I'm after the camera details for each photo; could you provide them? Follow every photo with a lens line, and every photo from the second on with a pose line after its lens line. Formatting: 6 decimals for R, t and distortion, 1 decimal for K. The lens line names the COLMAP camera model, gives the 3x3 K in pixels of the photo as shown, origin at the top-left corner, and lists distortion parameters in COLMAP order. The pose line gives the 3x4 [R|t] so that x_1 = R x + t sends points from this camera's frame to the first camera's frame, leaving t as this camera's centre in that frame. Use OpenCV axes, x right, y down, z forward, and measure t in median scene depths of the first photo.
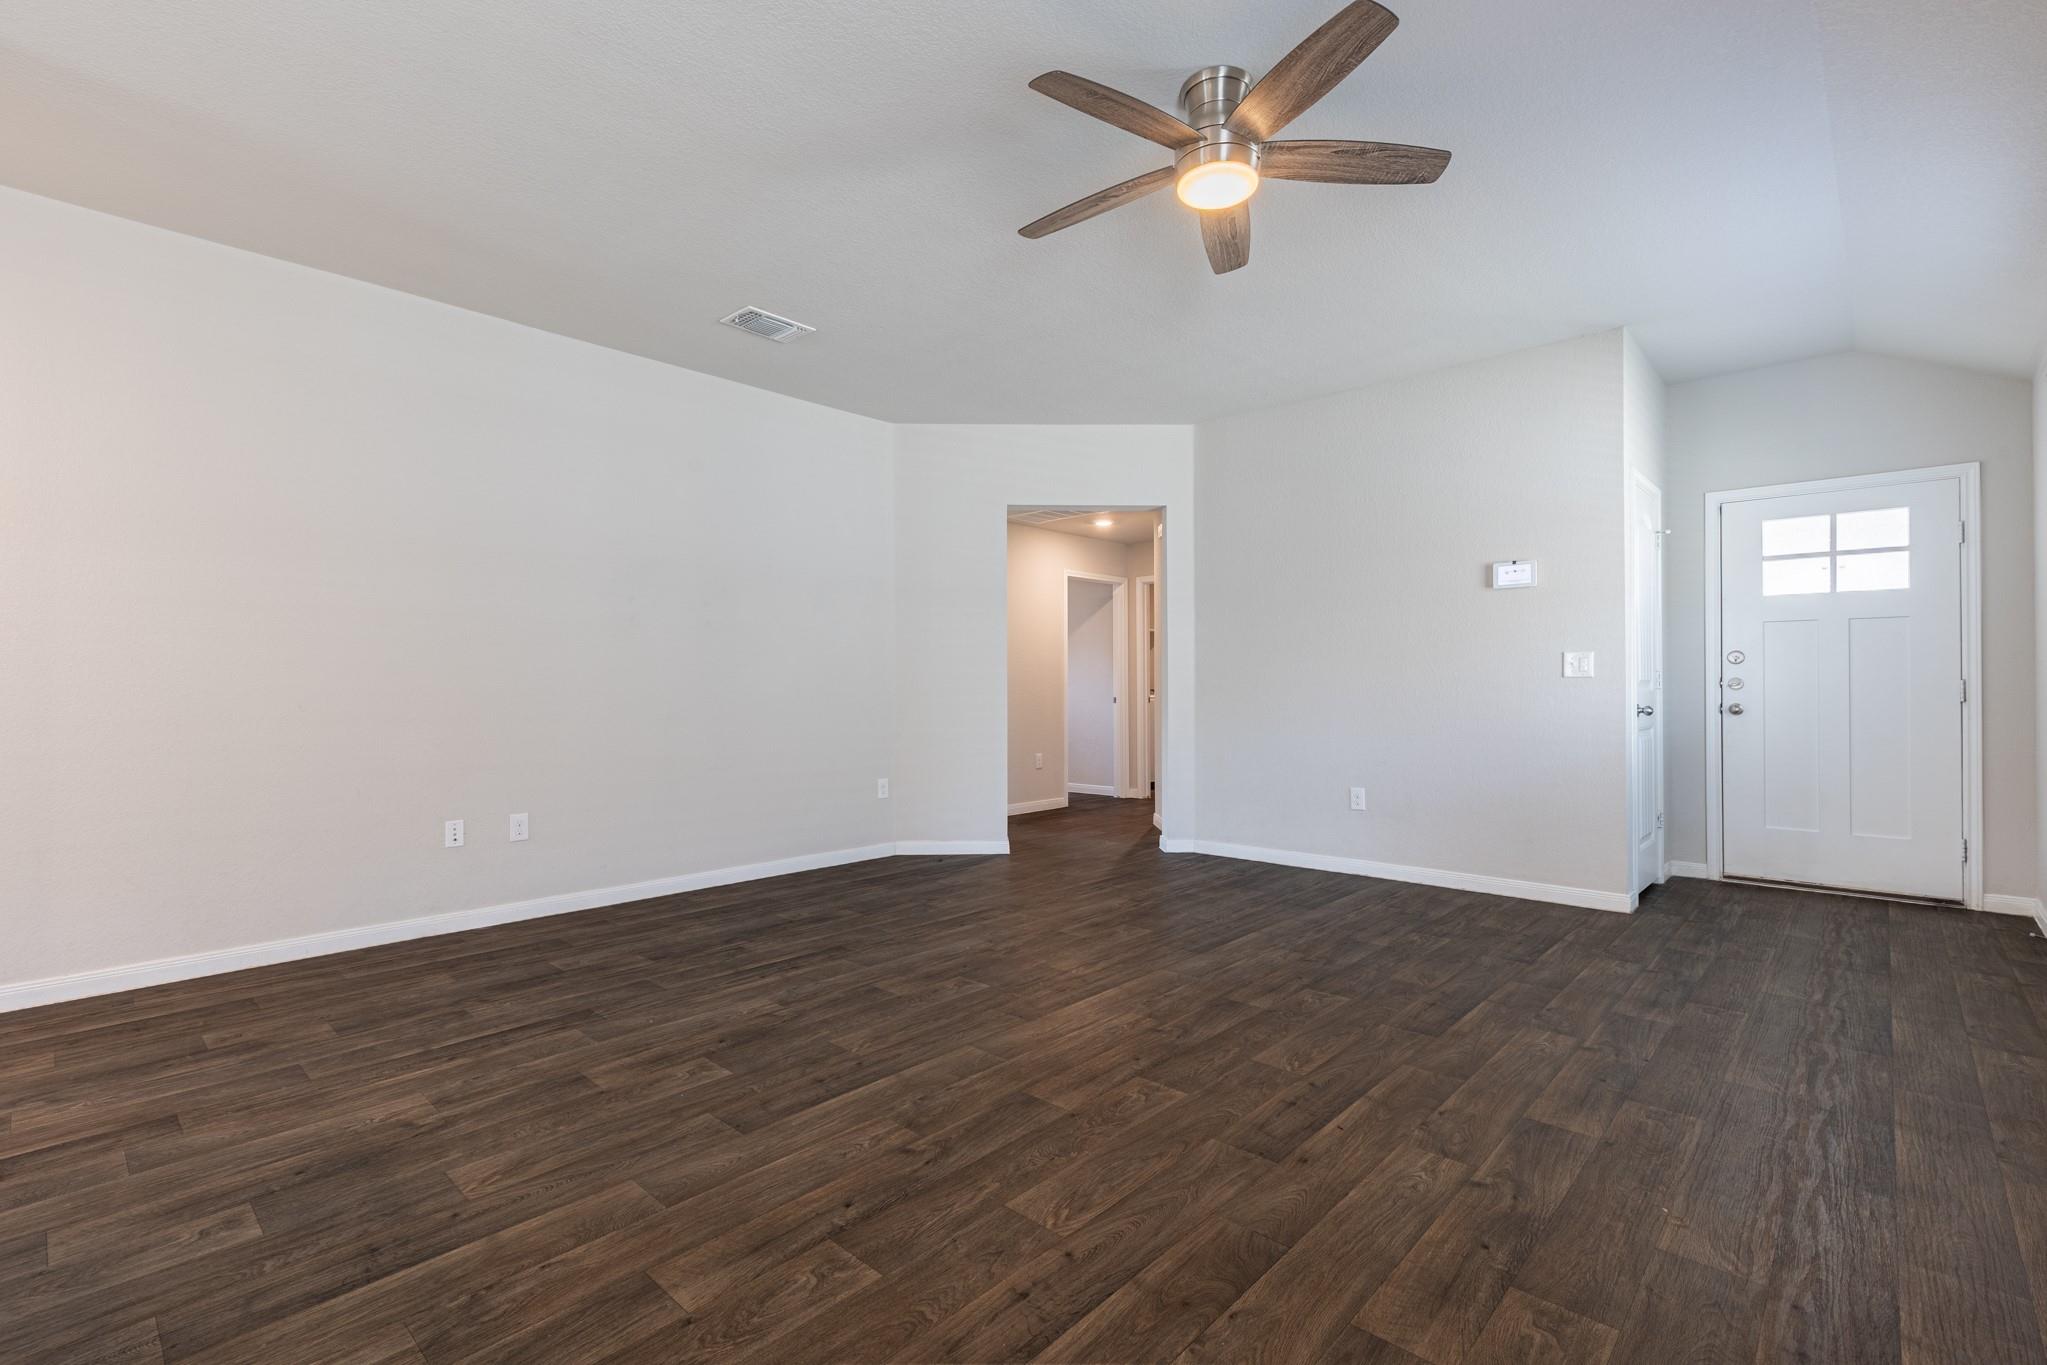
lens RADIAL K [[920.0, 0, 1029.5], [0, 920.0, 684.3], [0, 0, 1]] dist [0.005728, 0.000171]
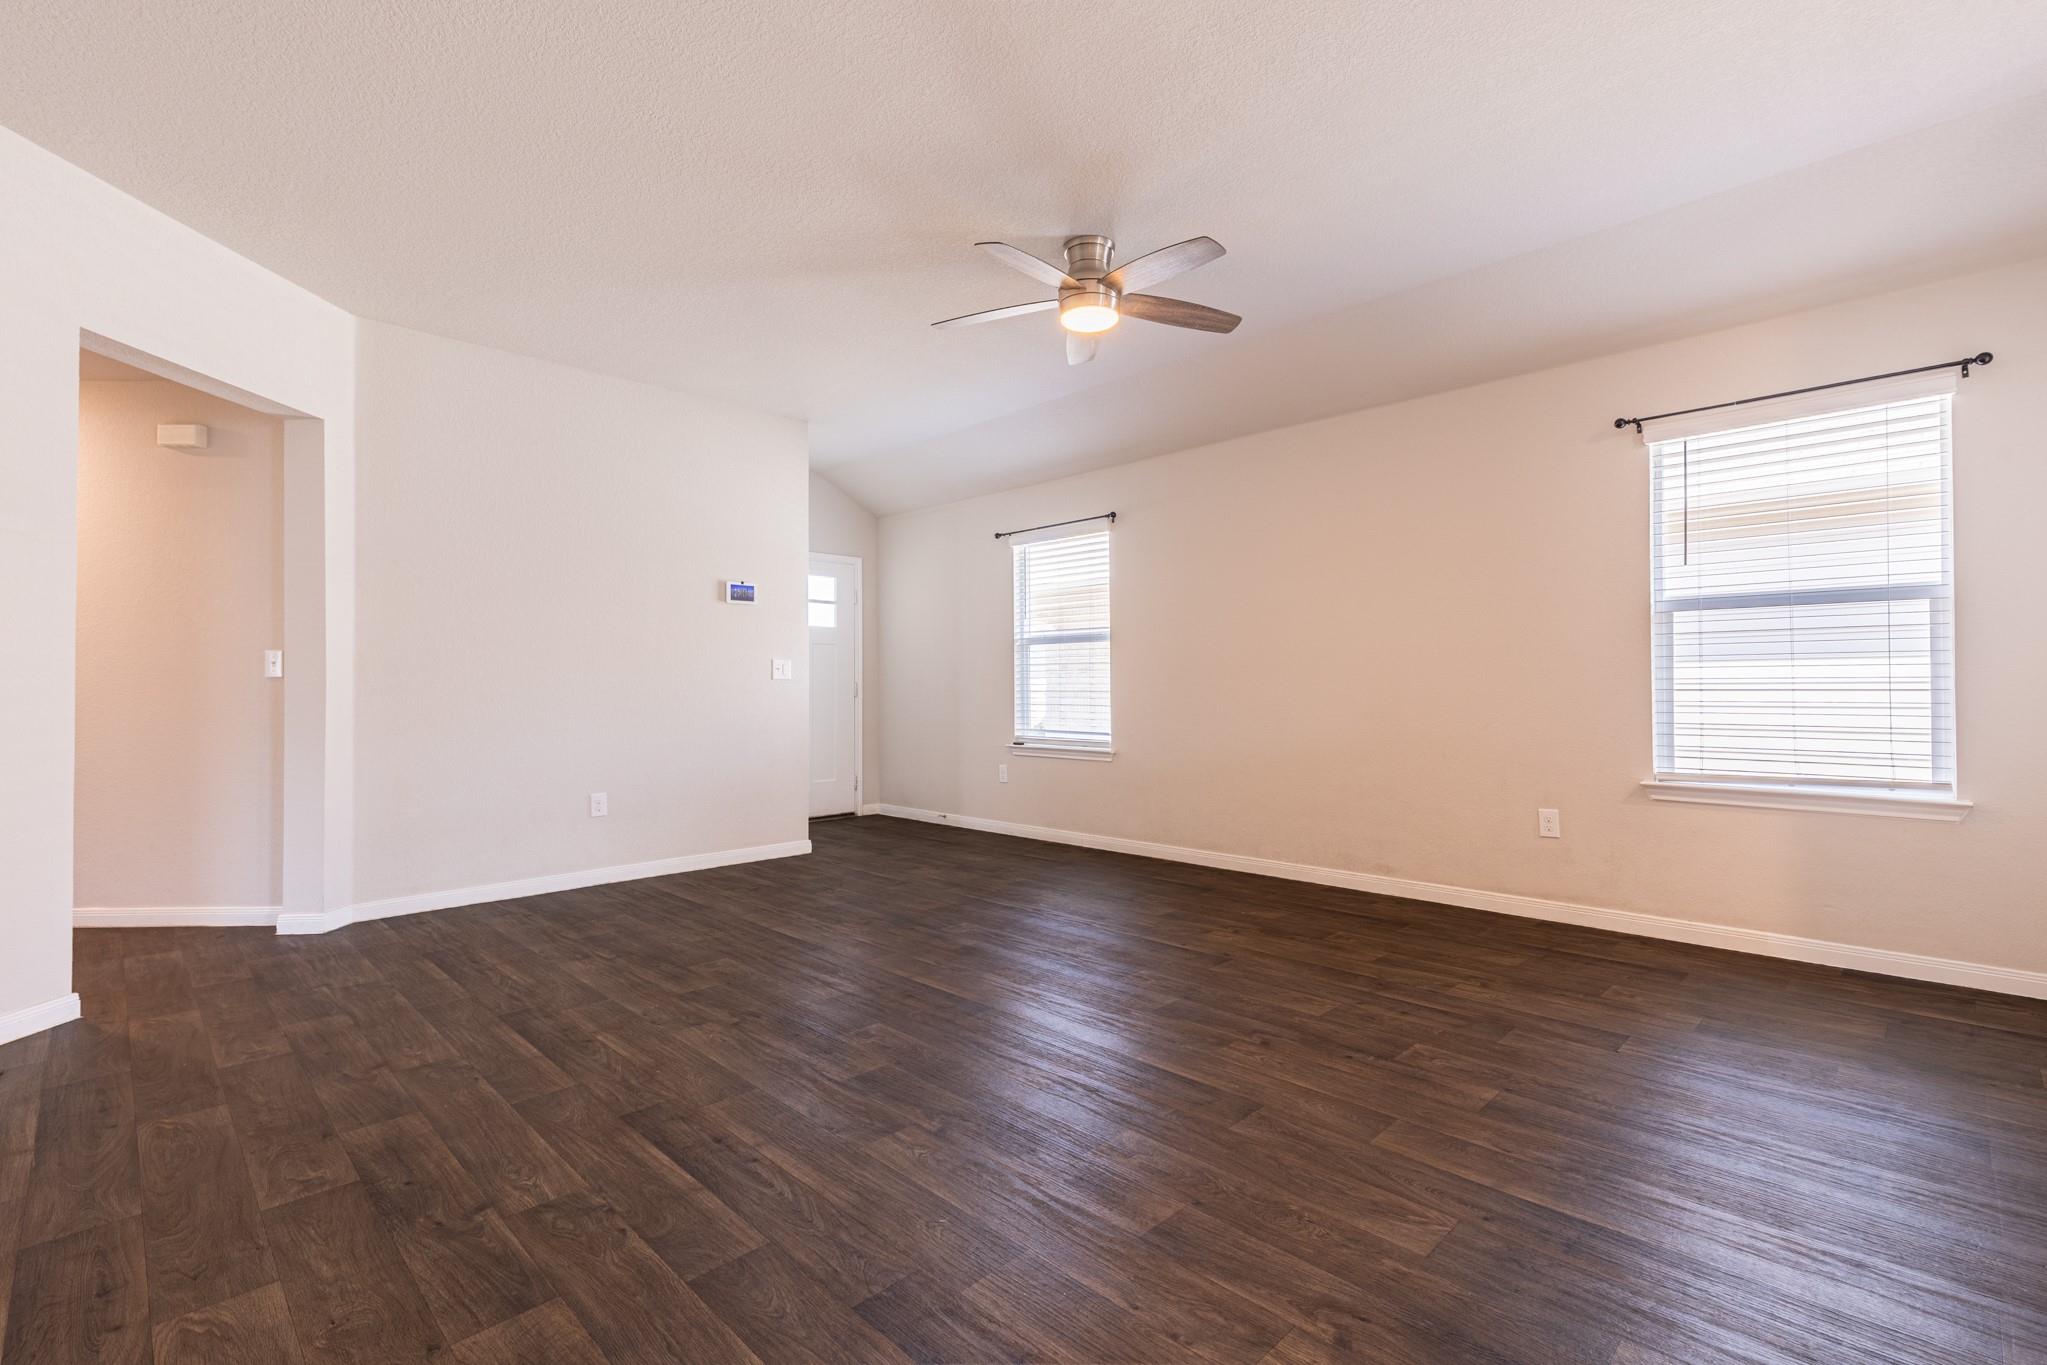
lens RADIAL K [[920.0, 0, 1029.5], [0, 920.0, 684.3], [0, 0, 1]] dist [0.005728, 0.000171]
pose [[0.039360, 0.004502, 0.999215, -0.914417], [0.000955, 0.999989, -0.004543, 0.007249], [-0.999225, 0.001133, 0.039356, 0.815174]]
